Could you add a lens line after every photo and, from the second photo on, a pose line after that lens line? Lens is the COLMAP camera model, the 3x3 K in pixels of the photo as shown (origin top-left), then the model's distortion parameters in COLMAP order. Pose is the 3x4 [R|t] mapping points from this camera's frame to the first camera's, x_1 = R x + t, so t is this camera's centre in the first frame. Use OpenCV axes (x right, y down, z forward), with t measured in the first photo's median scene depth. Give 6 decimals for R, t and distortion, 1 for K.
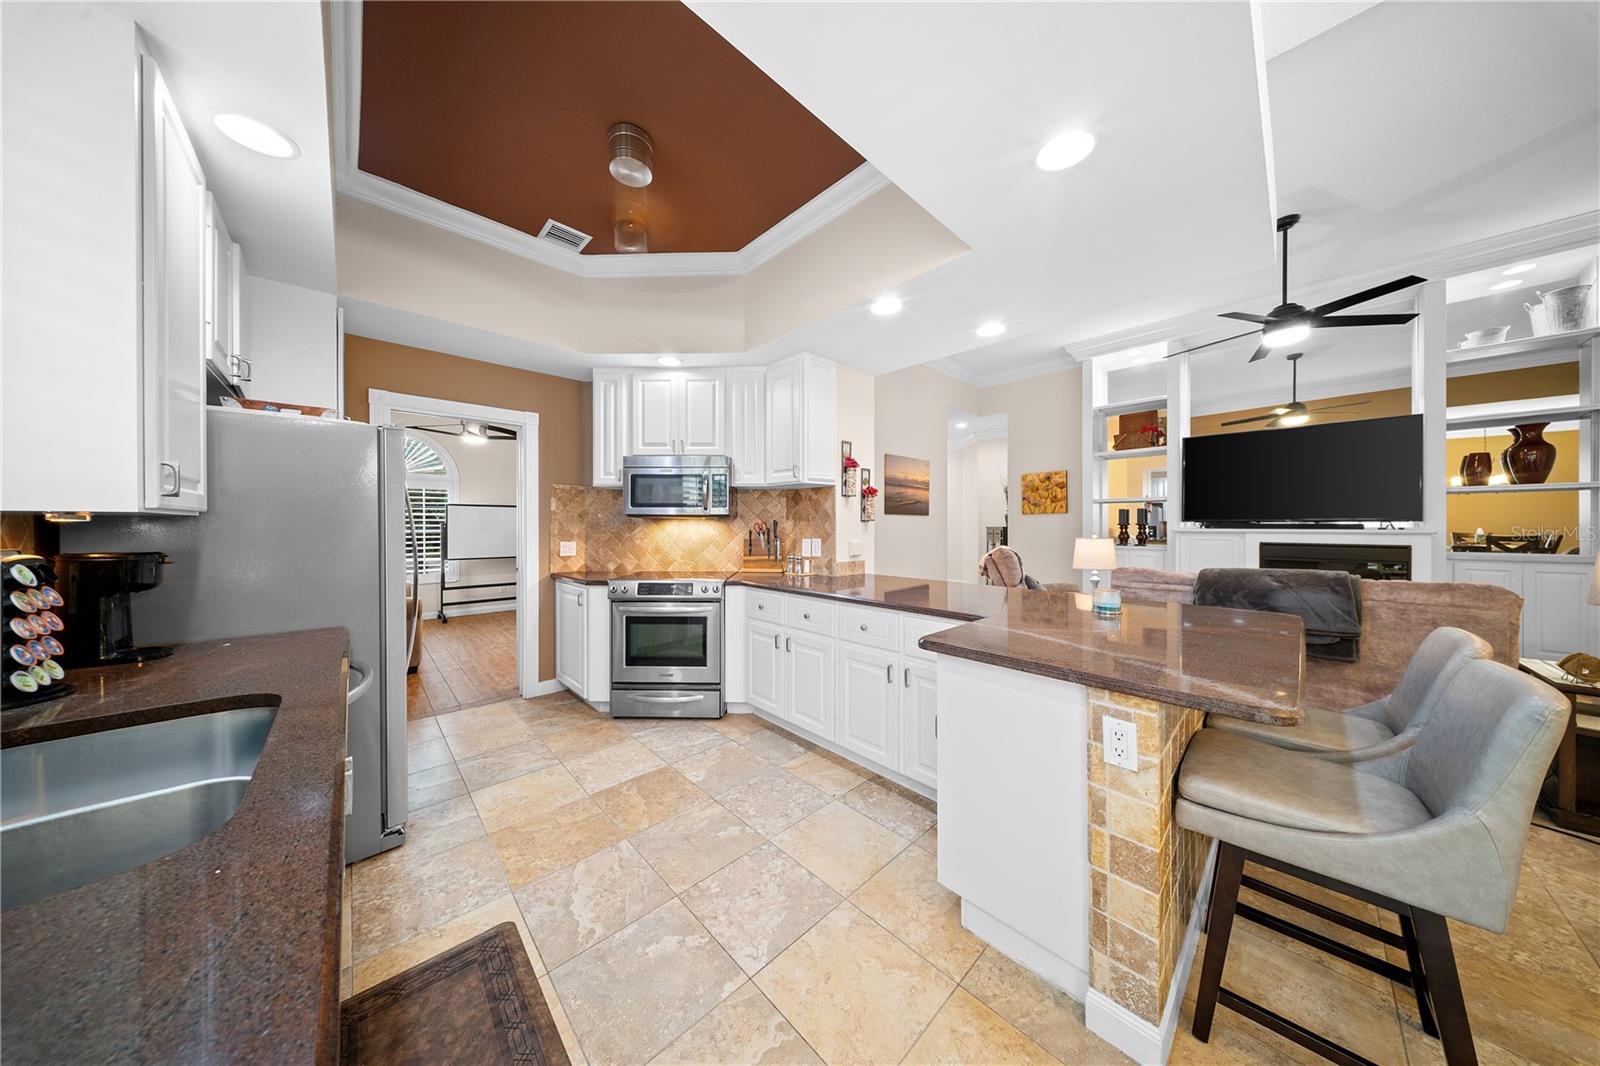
lens RADIAL K [[469.1, 0, 788.4], [0, 469.1, 523.7], [0, 0, 1]] dist [0.001374, -0.000019]
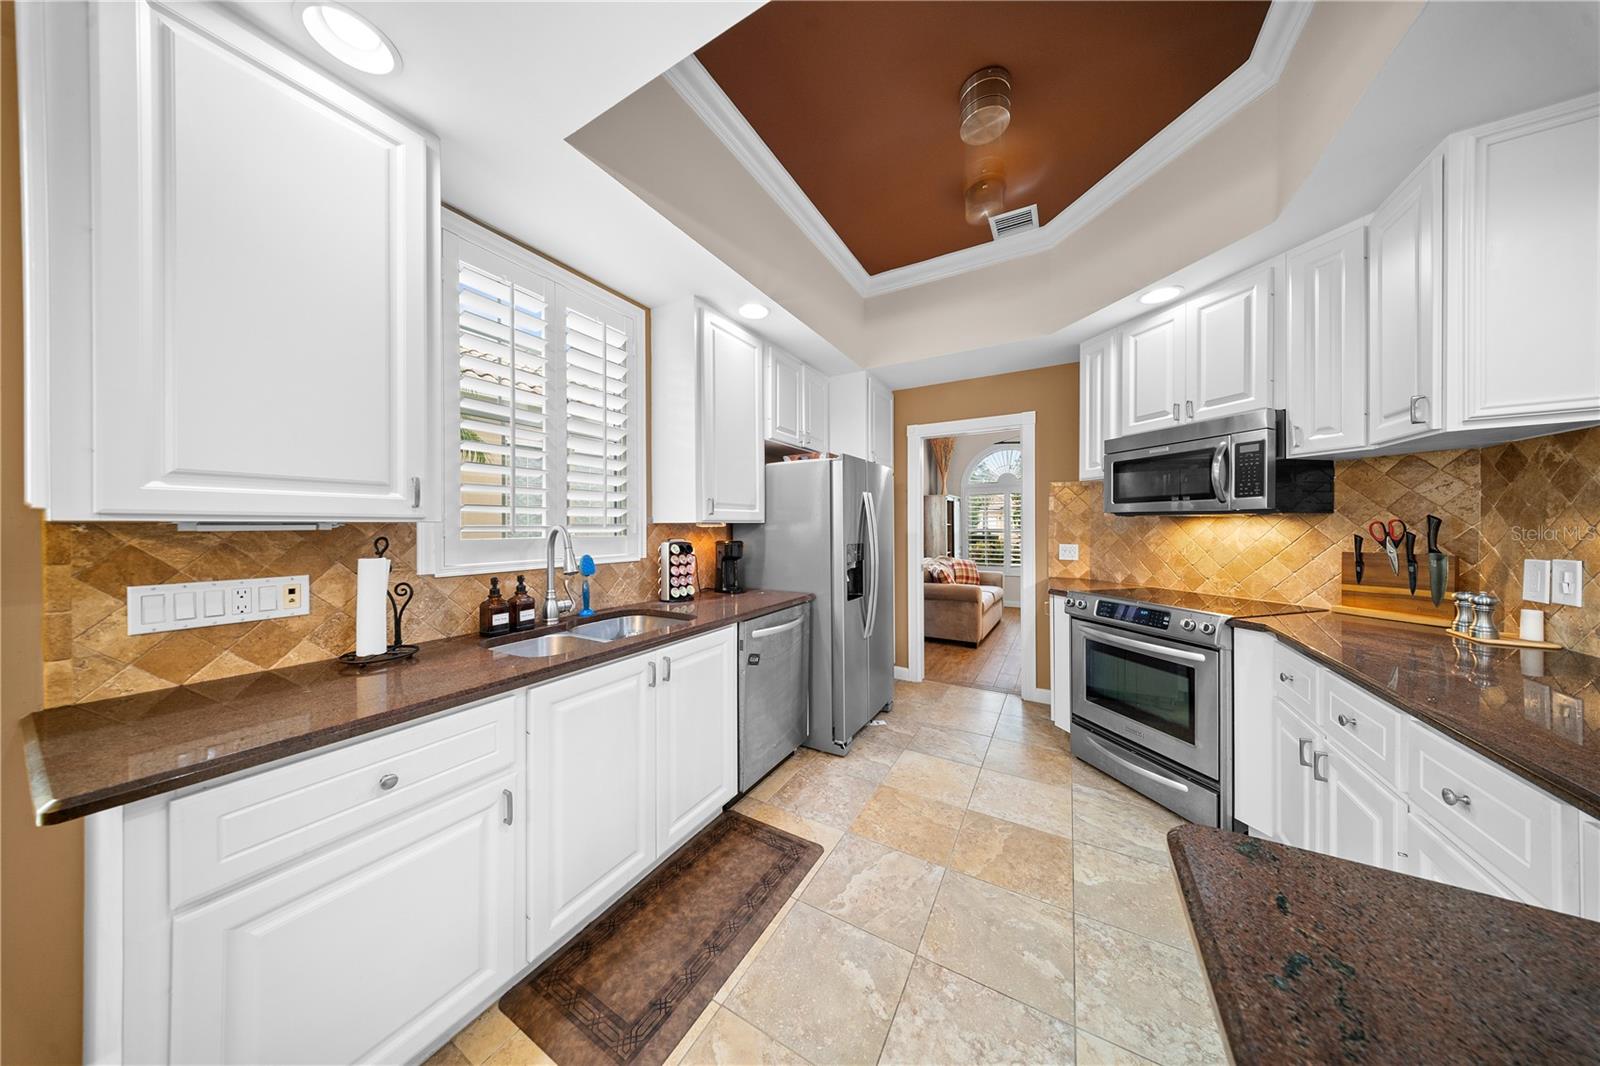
lens RADIAL K [[464.5, 0, 799.5], [0, 464.5, 526.6], [0, 0, 1]] dist [0.000633, -0.000035]
pose [[0.295745, 0.001088, -0.955266, 0.246364], [0.007793, 0.999963, 0.003552, -0.003253], [0.955235, -0.008495, 0.295725, 0.257120]]
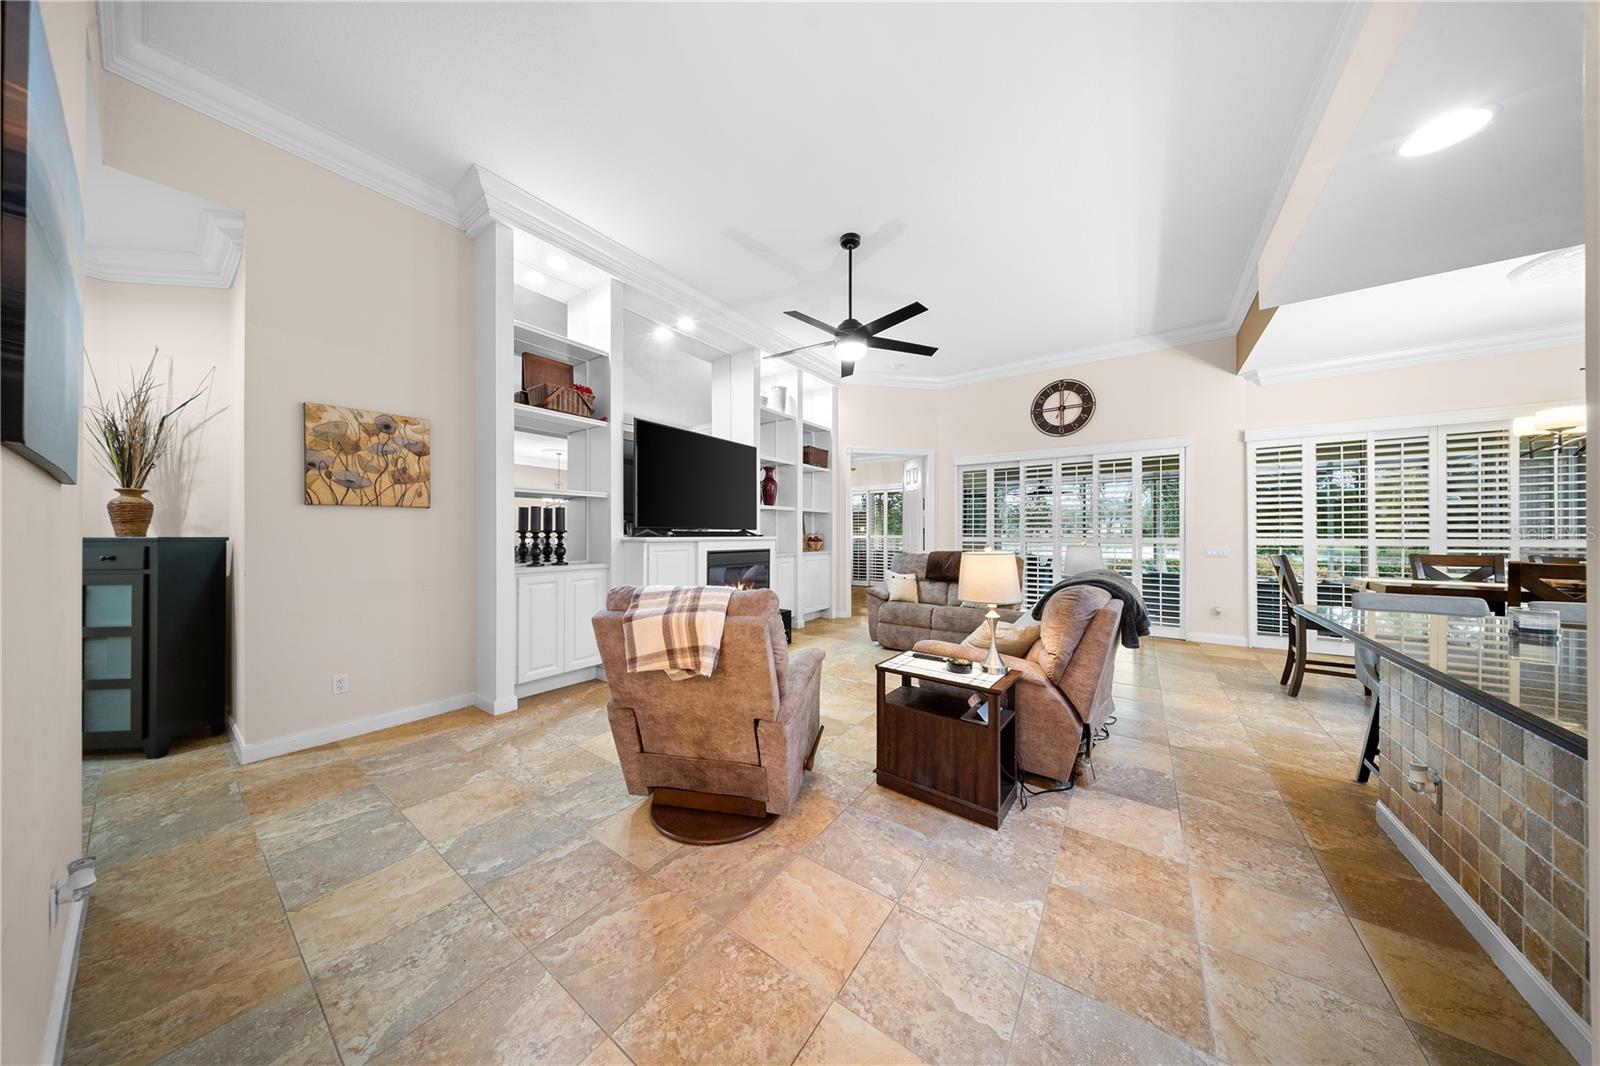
lens RADIAL K [[471.0, 0, 801.8], [0, 471.0, 529.9], [0, 0, 1]] dist [0.008094, -0.000044]
pose [[-0.204275, 0.005948, 0.978895, 0.072444], [-0.001095, 0.999980, -0.006304, 0.004698], [-0.978913, -0.002359, -0.204264, 1.395389]]
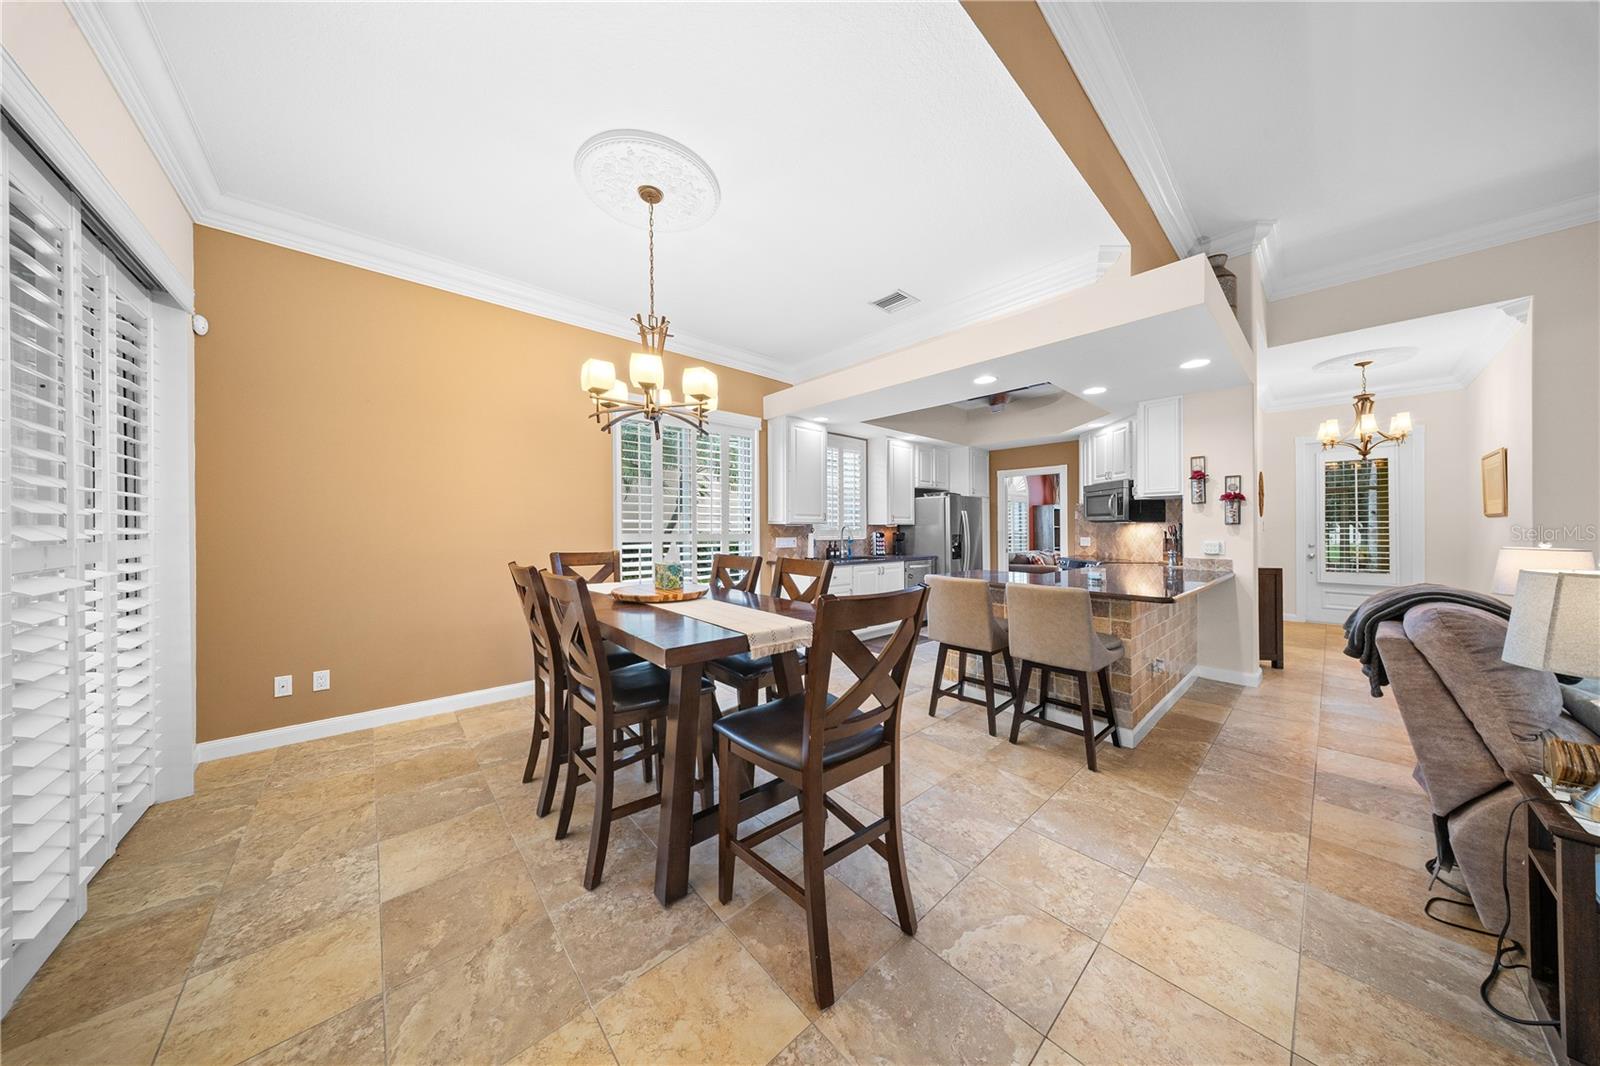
lens RADIAL K [[481.6, 0, 792.7], [0, 481.6, 526.2], [0, 0, 1]] dist [0.000587, -0.000025]
pose [[-0.020434, -0.002185, -0.999789, 1.333691], [0.000473, 0.999997, -0.002195, 0.002254], [0.999791, -0.000518, -0.020433, 0.002765]]
